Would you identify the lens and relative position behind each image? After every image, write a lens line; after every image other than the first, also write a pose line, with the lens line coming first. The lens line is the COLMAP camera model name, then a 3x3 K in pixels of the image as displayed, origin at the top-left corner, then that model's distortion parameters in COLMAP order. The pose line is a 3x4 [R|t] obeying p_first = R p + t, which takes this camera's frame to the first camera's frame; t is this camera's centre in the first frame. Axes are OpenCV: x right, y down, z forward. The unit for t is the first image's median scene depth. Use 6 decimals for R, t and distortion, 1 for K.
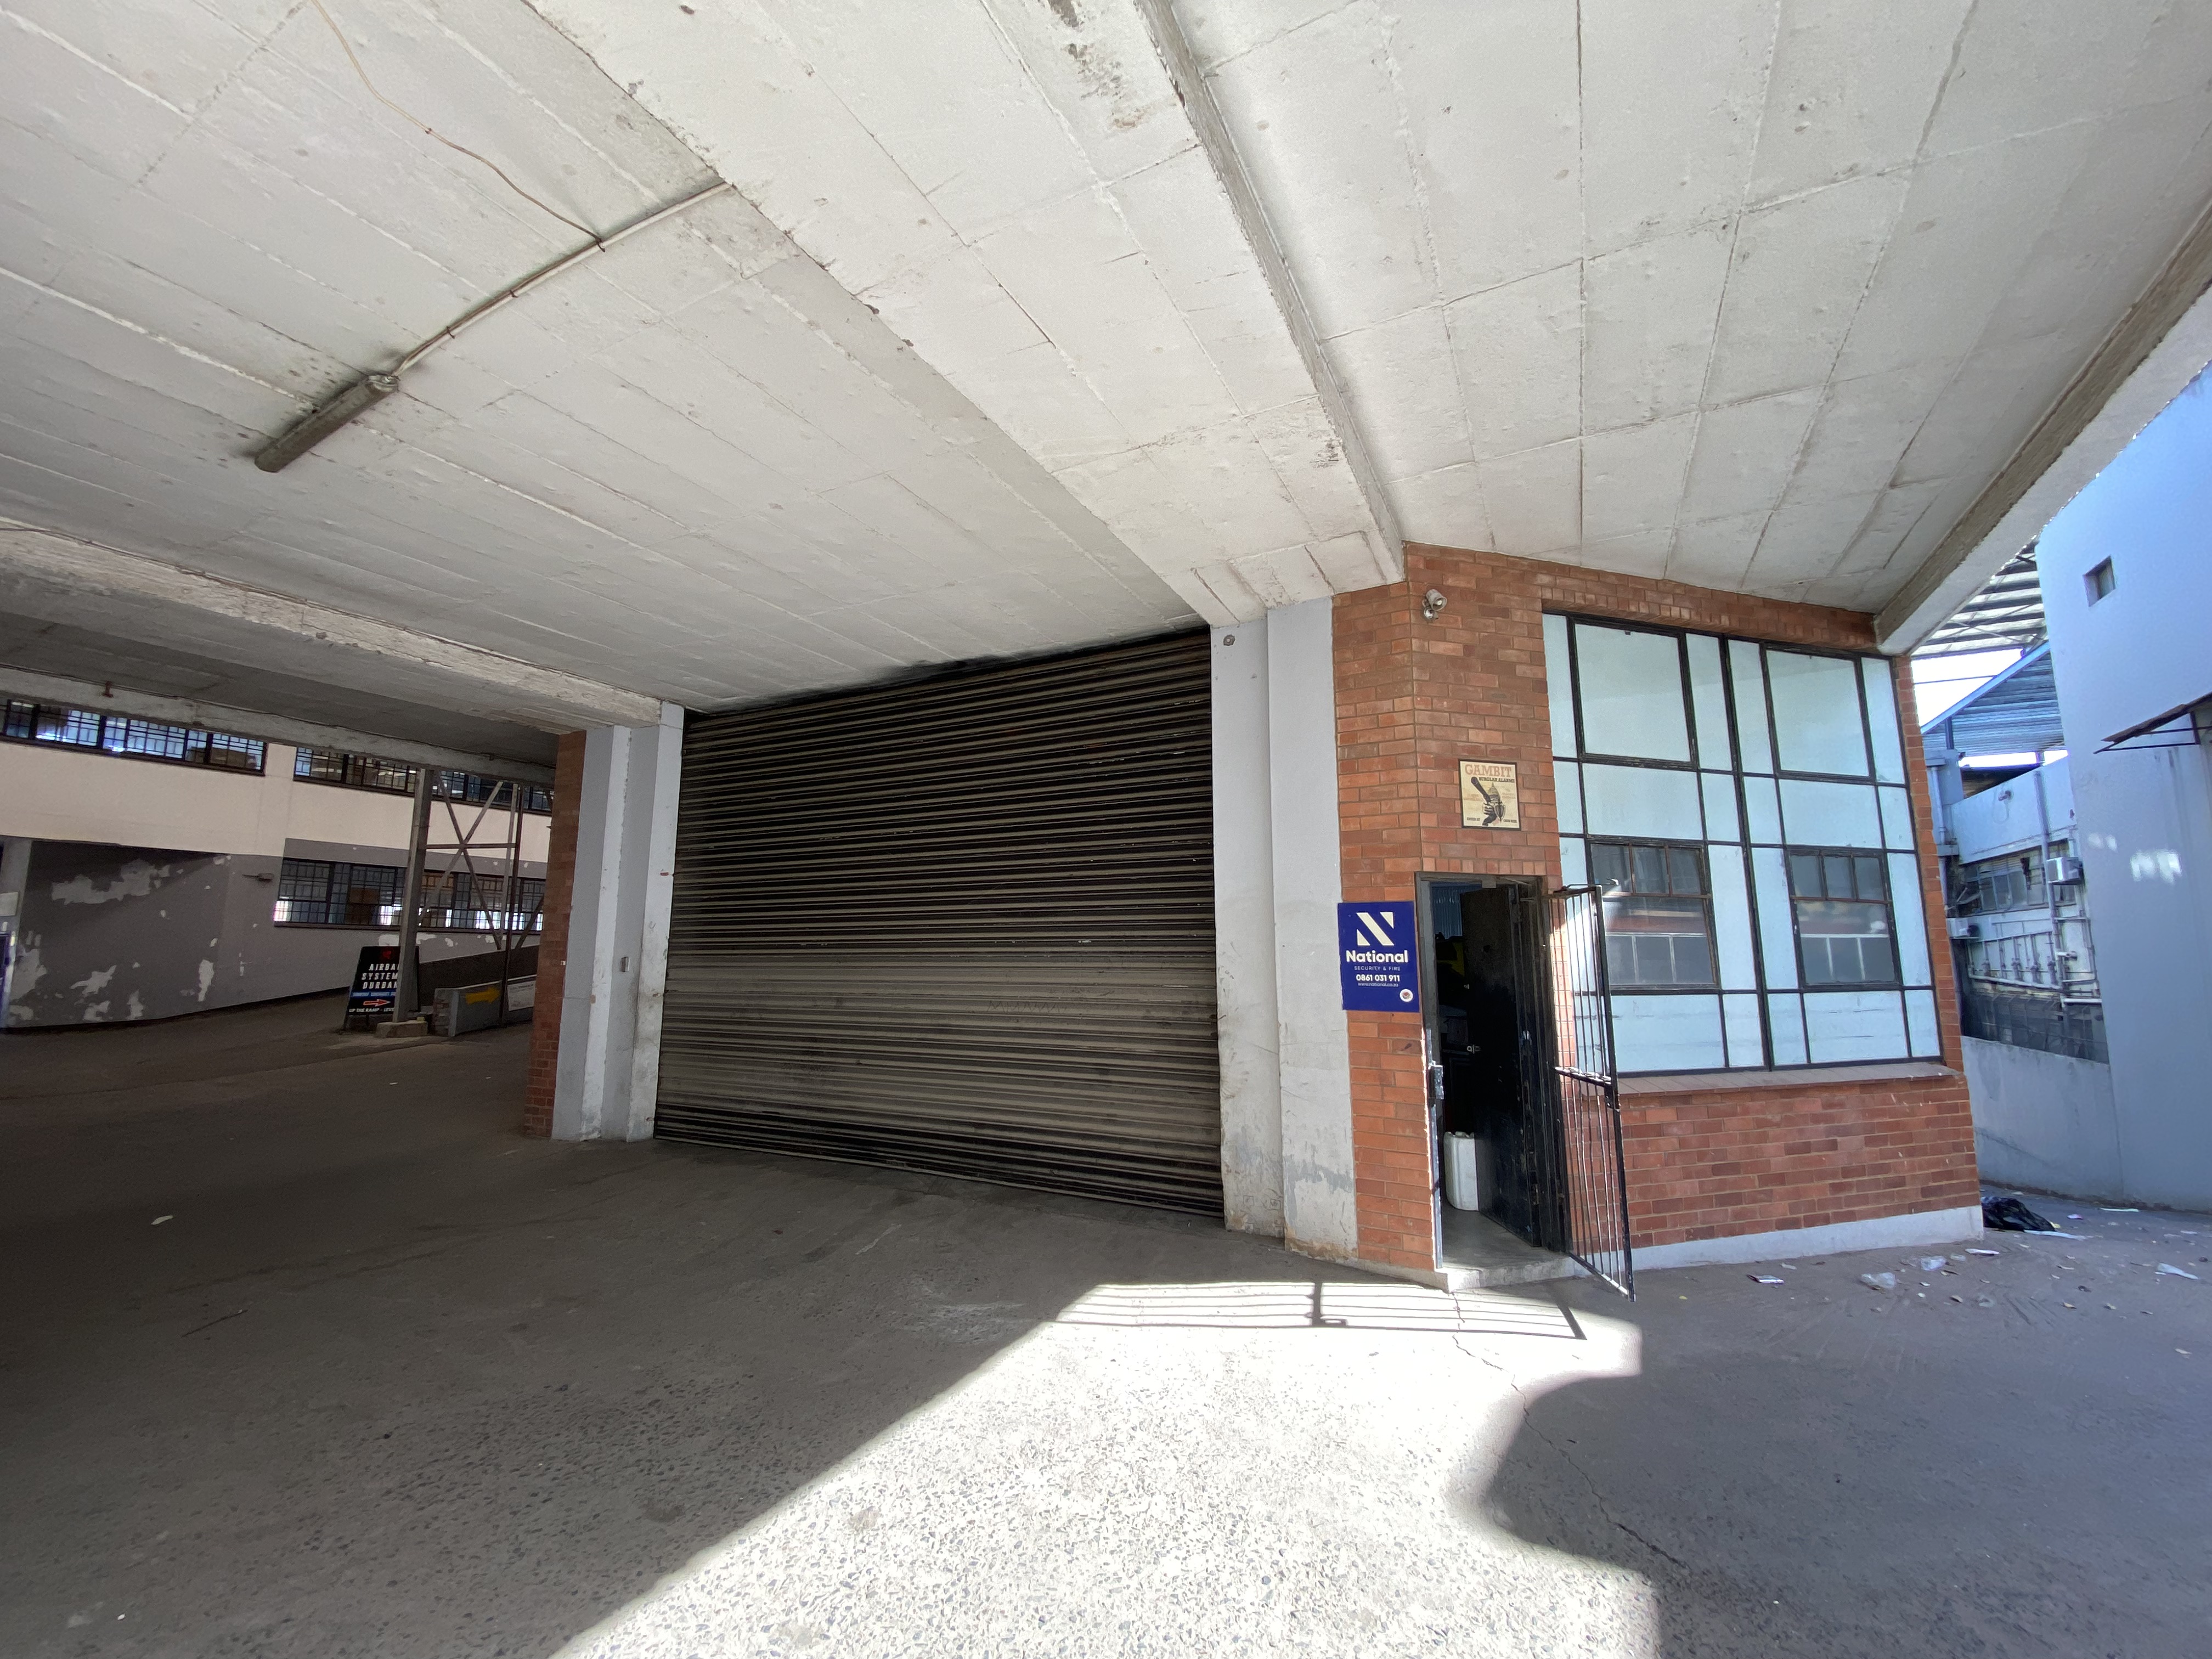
lens RADIAL K [[886.0, 0, 1100.9], [0, 886.0, 838.9], [0, 0, 1]] dist [0.011004, -0.016475]
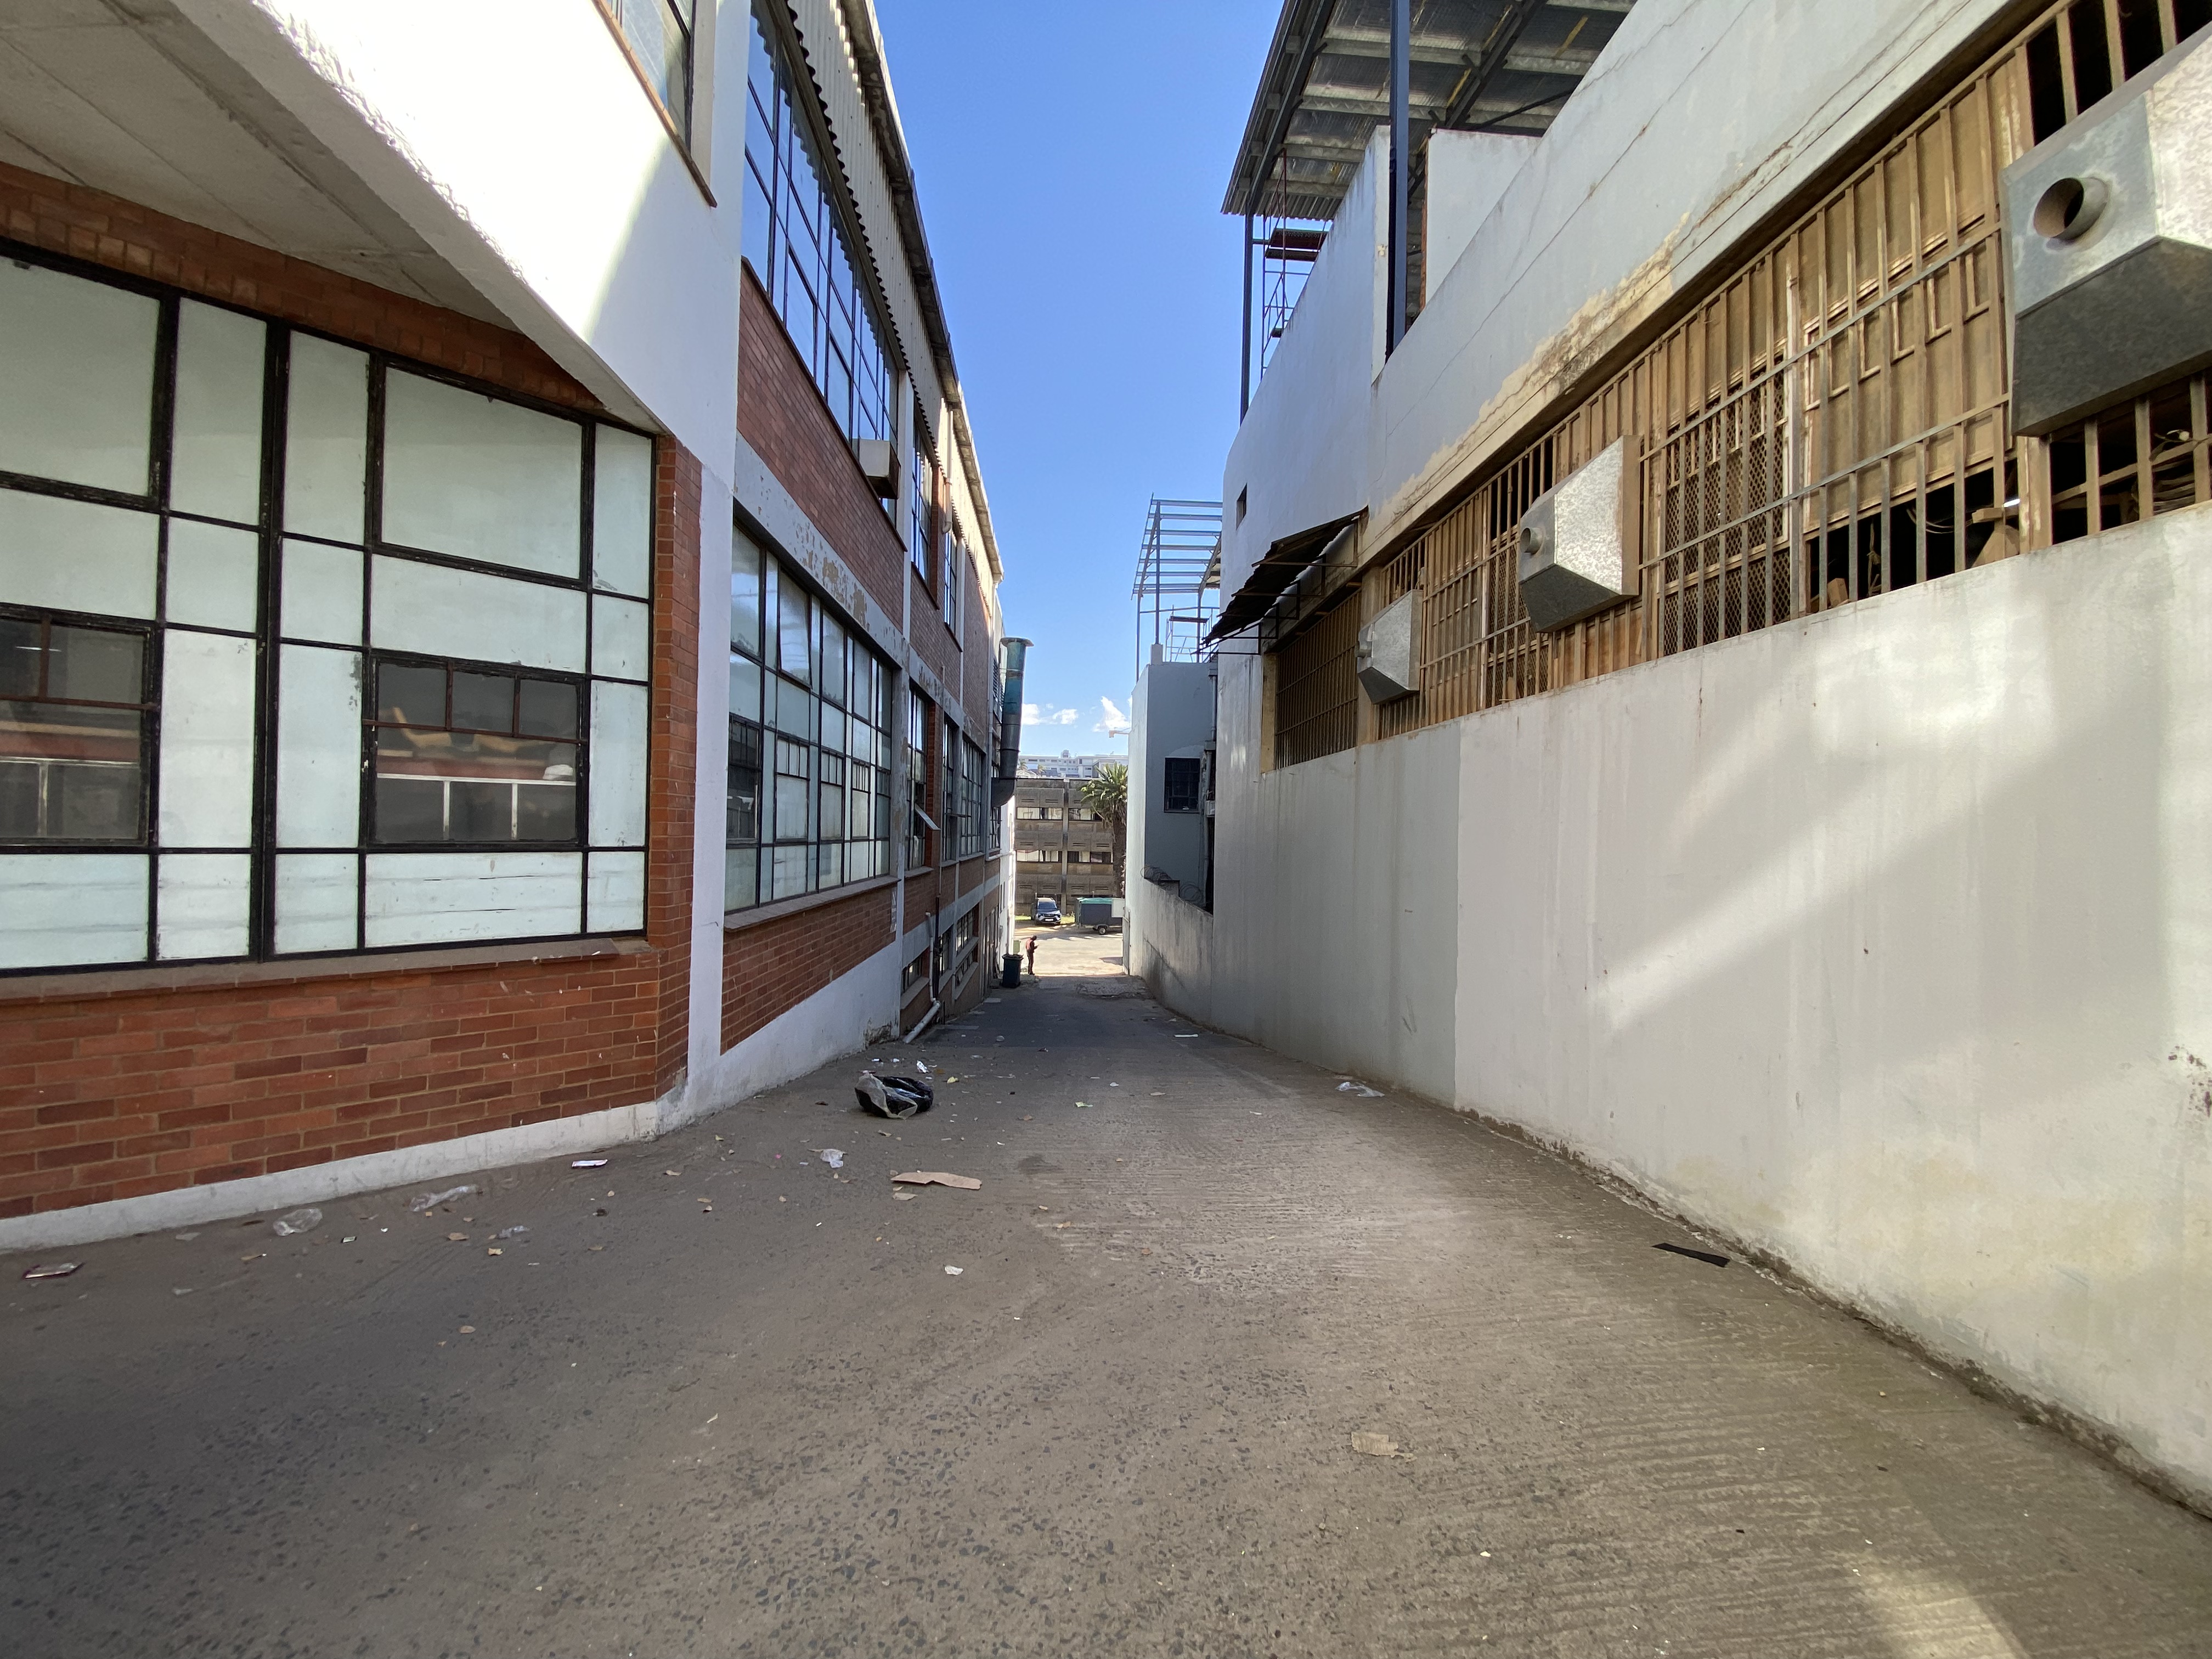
lens RADIAL K [[886.0, 0, 1099.7], [0, 886.0, 827.0], [0, 0, 1]] dist [0.011004, -0.016475]
pose [[0.860220, 0.021616, 0.509465, 0.947486], [-0.092451, 0.989155, 0.114132, 0.014266], [-0.501473, -0.145279, 0.852889, 0.082442]]
